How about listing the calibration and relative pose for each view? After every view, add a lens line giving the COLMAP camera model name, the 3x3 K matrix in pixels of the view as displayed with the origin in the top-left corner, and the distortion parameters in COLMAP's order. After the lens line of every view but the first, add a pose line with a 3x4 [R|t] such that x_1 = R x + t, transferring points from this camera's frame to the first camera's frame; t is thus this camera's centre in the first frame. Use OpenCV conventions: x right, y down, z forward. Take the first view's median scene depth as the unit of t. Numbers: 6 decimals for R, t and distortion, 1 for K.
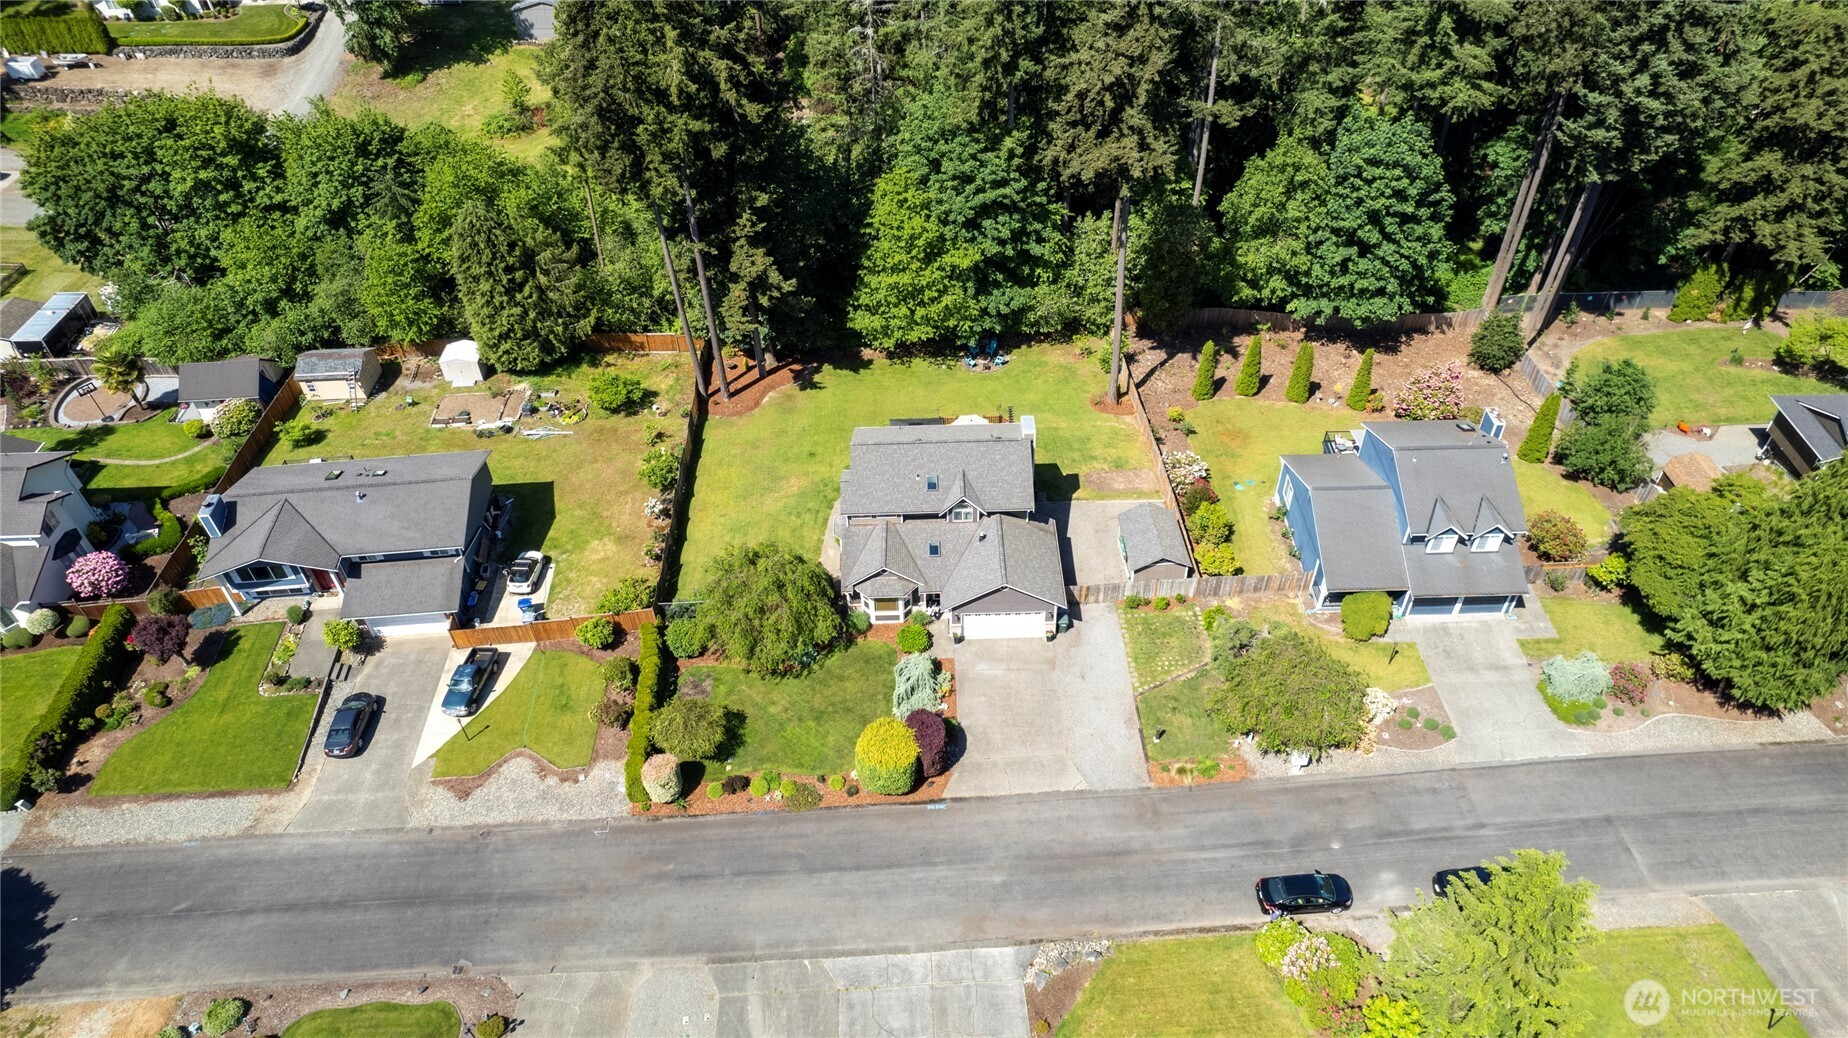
lens RADIAL K [[1188.4, 0, 925.9], [0, 1188.4, 525.4], [0, 0, 1]] dist [-0.080530, 0.074437]
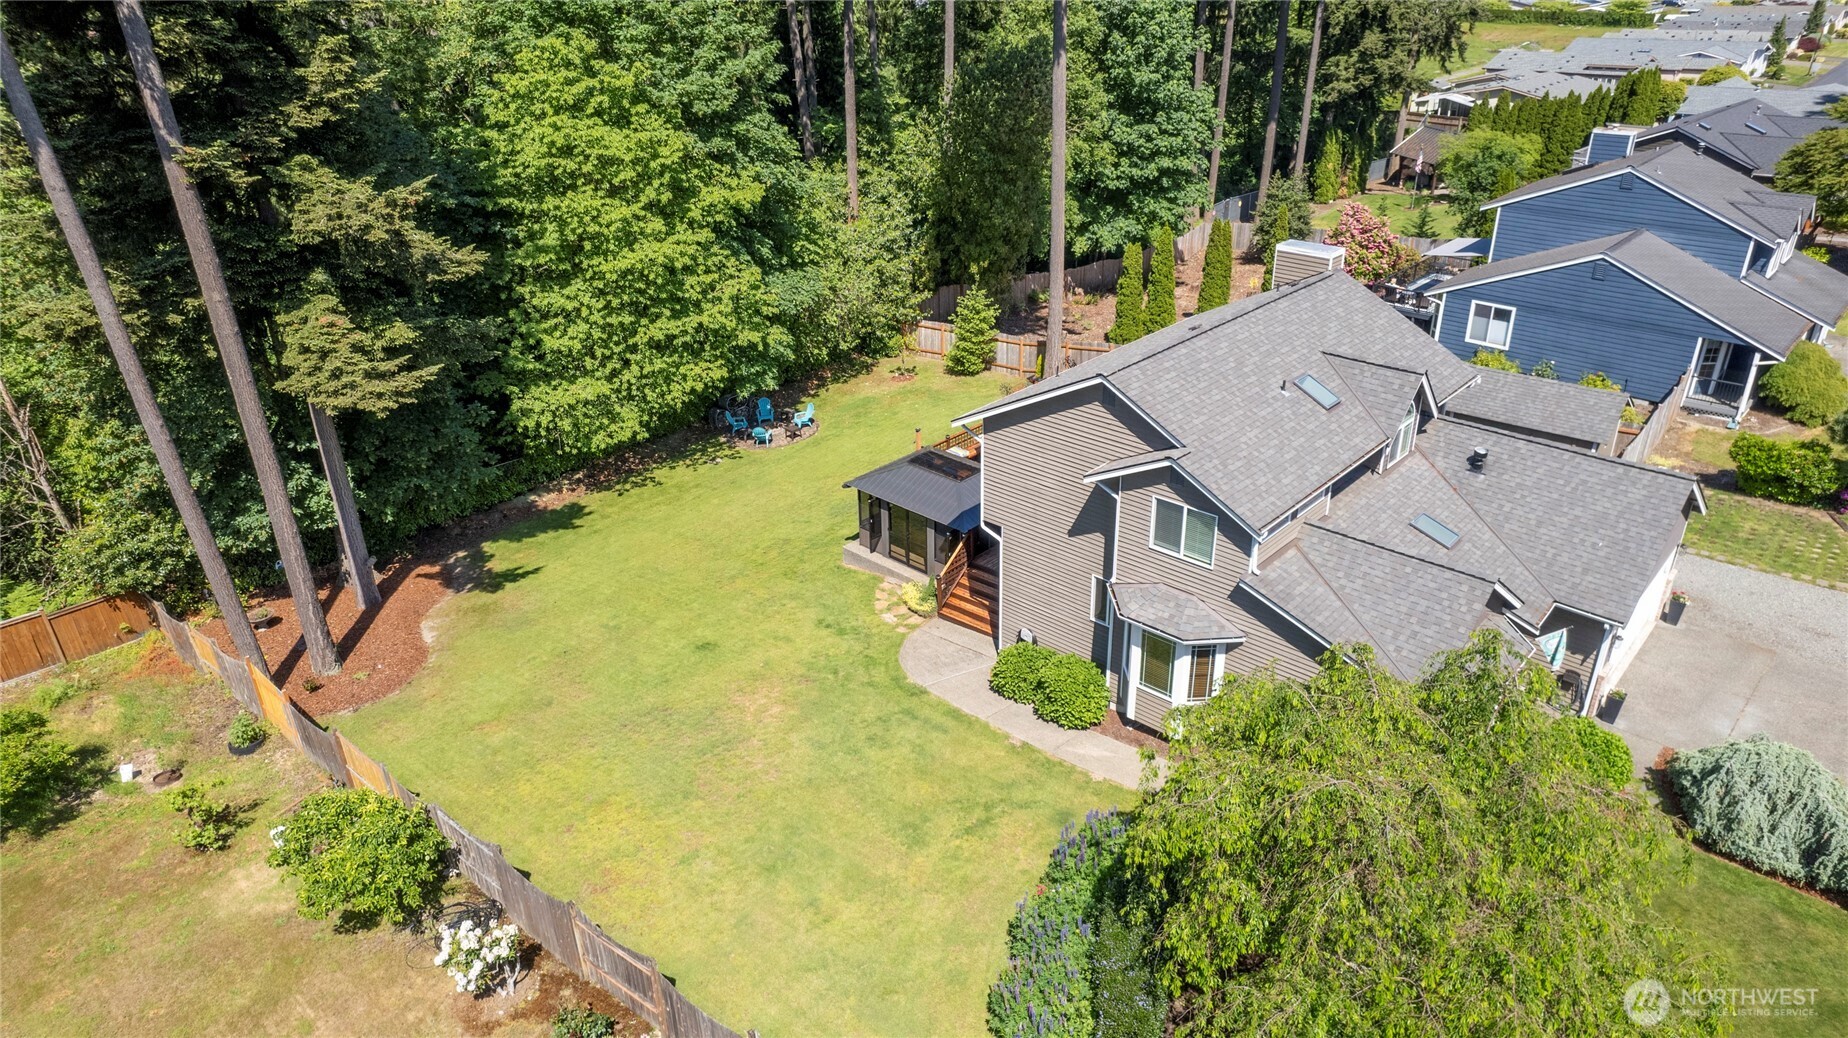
lens RADIAL K [[1188.4, 0, 925.9], [0, 1188.4, 525.4], [0, 0, 1]] dist [-0.080530, 0.074437]
pose [[0.689668, -0.317151, 0.650979, -0.270753], [0.499535, 0.859201, -0.110629, -0.016767], [-0.524235, 0.401484, 0.750991, 0.647926]]
